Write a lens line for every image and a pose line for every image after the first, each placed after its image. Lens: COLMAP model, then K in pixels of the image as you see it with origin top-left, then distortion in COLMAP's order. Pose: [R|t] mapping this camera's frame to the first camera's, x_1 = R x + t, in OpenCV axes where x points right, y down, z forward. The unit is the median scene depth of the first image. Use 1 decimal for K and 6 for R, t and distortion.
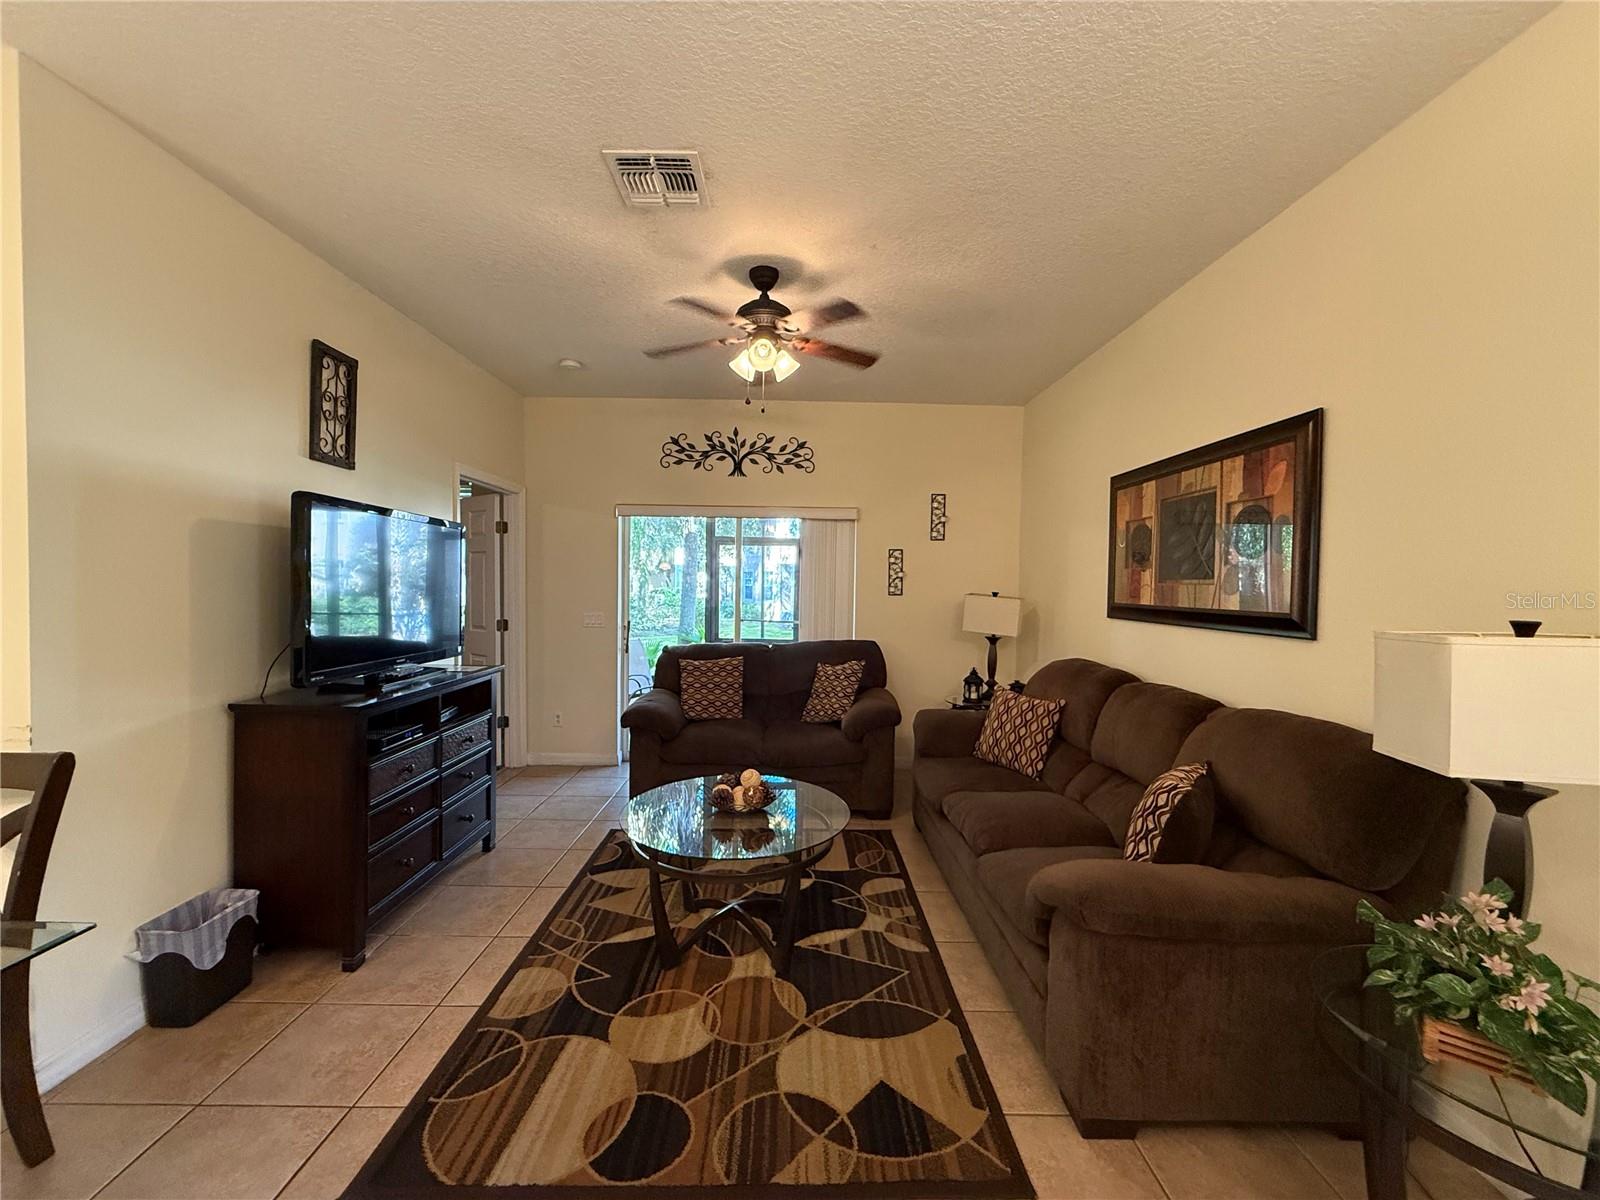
lens RADIAL K [[642.4, 0, 794.9], [0, 642.4, 598.3], [0, 0, 1]] dist [-0.001570, 0.001021]
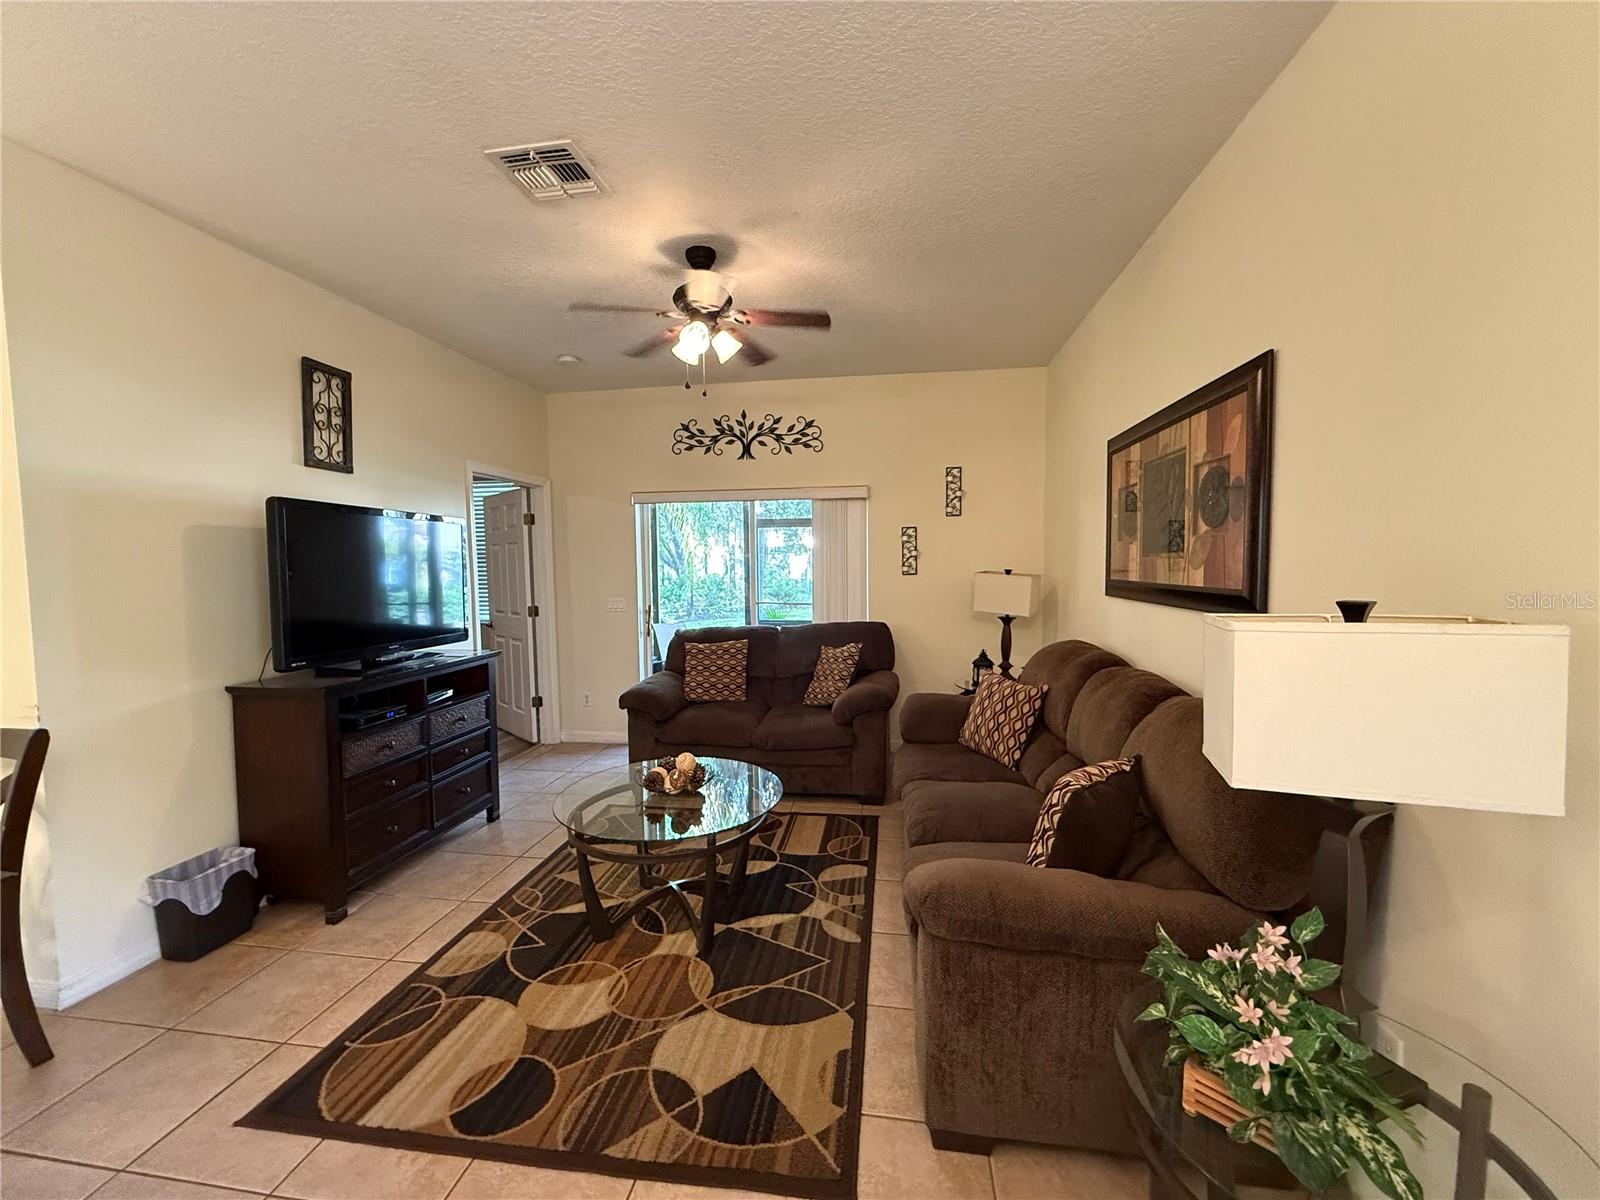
lens RADIAL K [[642.4, 0, 793.4], [0, 642.4, 598.6], [0, 0, 1]] dist [-0.001570, 0.001021]
pose [[0.986842, -0.016656, -0.160829, 0.277348], [0.021821, 0.999299, 0.030403, -0.004193], [0.160210, -0.033513, 0.986514, 0.037699]]
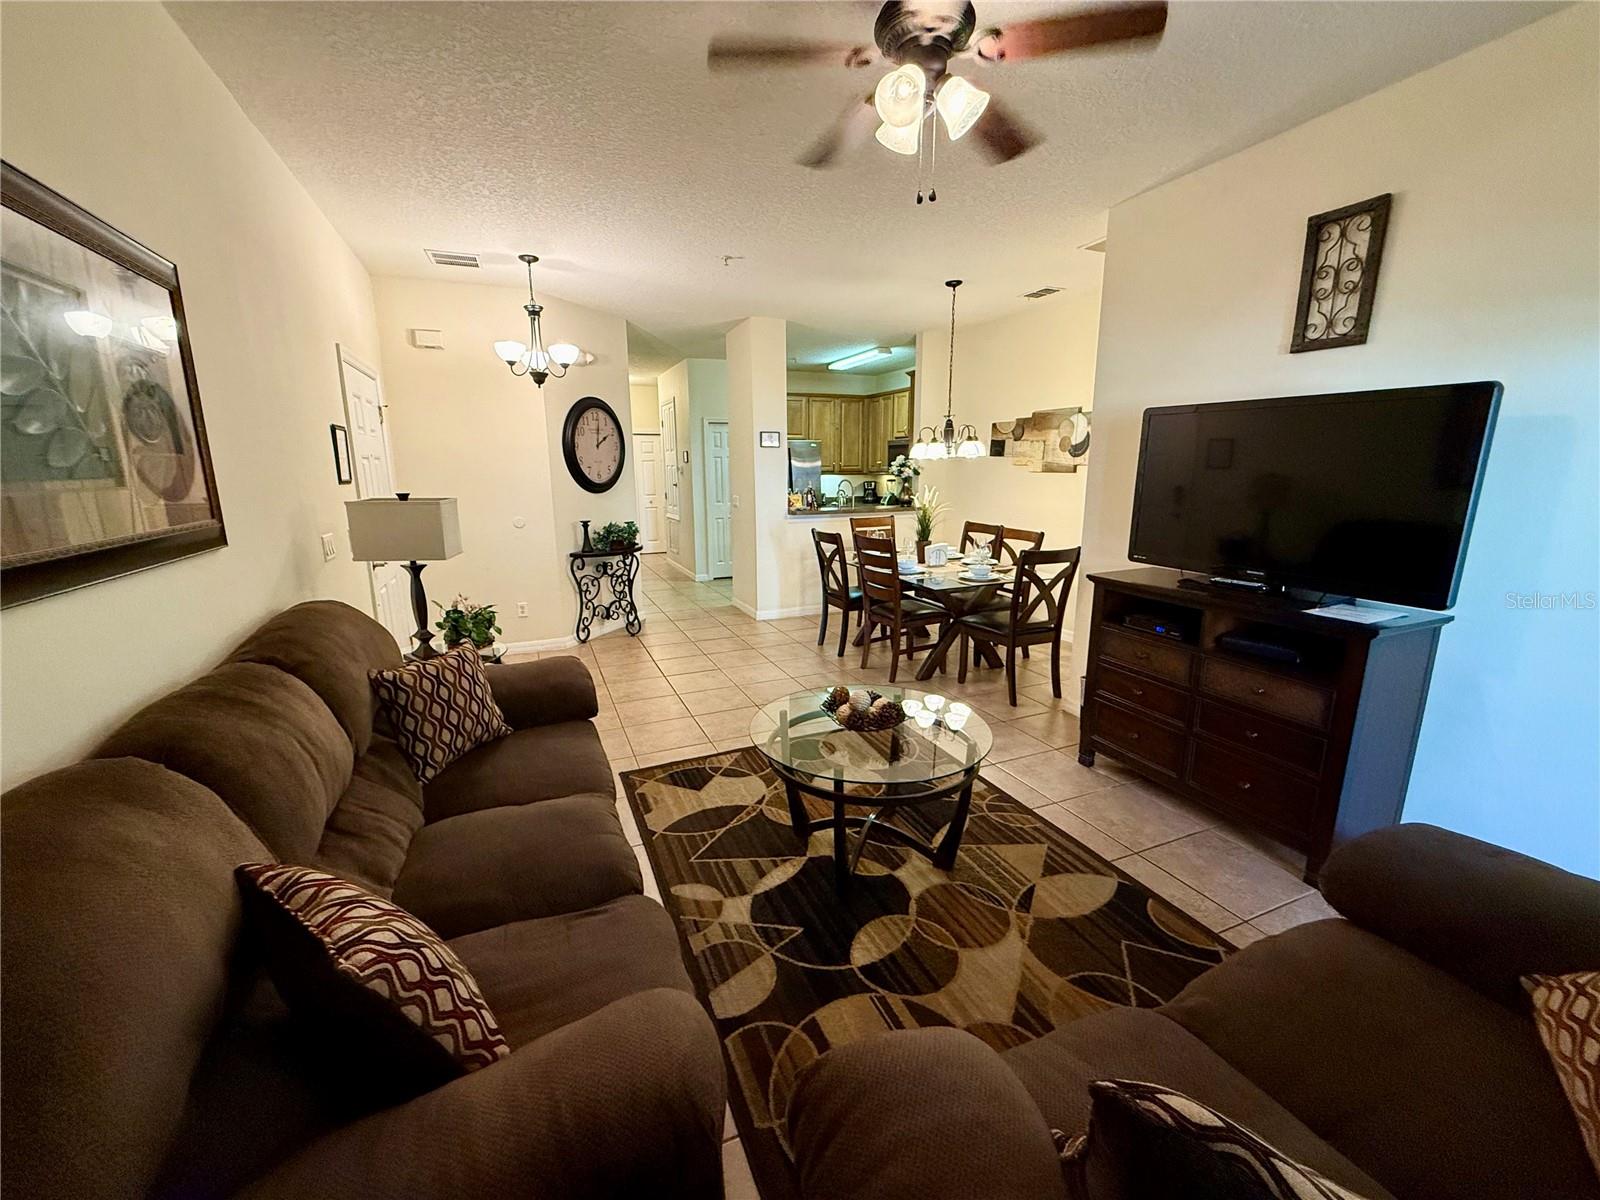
lens RADIAL K [[642.4, 0, 801.3], [0, 642.4, 601.7], [0, 0, 1]] dist [-0.001570, 0.001021]
pose [[-0.919491, 0.072940, -0.386286, 0.366698], [-0.018122, 0.973726, 0.226998, -0.064610], [0.392694, 0.215723, -0.894011, 1.830371]]
